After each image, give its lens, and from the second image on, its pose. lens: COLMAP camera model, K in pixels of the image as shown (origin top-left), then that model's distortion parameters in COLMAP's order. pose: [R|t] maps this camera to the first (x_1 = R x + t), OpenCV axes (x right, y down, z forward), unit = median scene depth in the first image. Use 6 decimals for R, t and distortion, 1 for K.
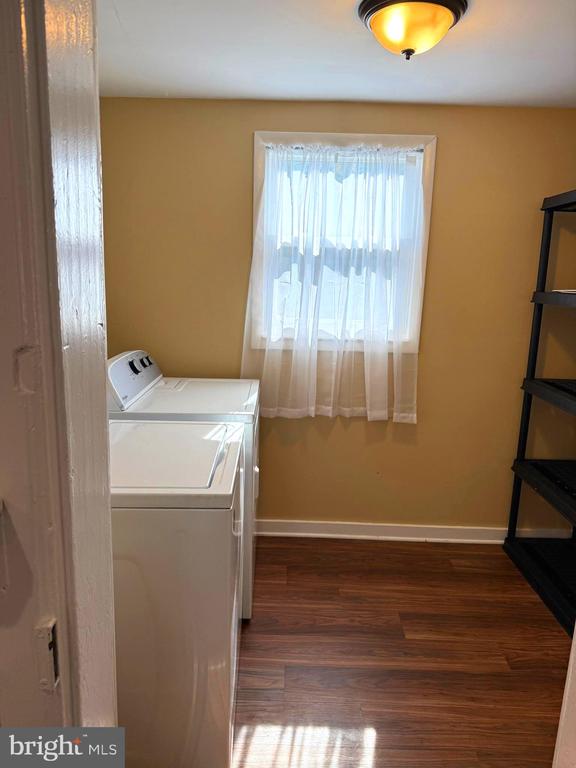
lens RADIAL K [[542.9, 0, 284.6], [0, 542.9, 377.0], [0, 0, 1]] dist [0.009990, -0.031715]
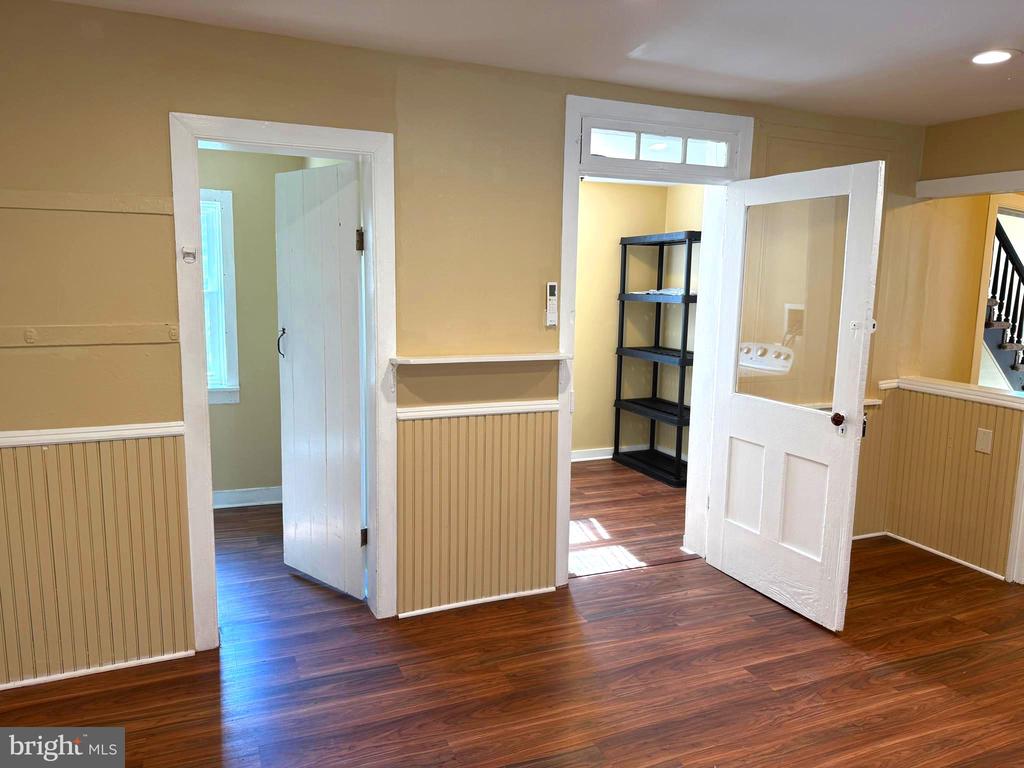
lens RADIAL K [[723.9, 0, 517.9], [0, 723.9, 381.7], [0, 0, 1]] dist [0.009990, -0.031715]
pose [[0.910127, -0.066485, 0.408961, -0.704020], [0.080697, 0.996584, -0.017573, 0.115424], [-0.406396, 0.048996, 0.912383, -0.816649]]
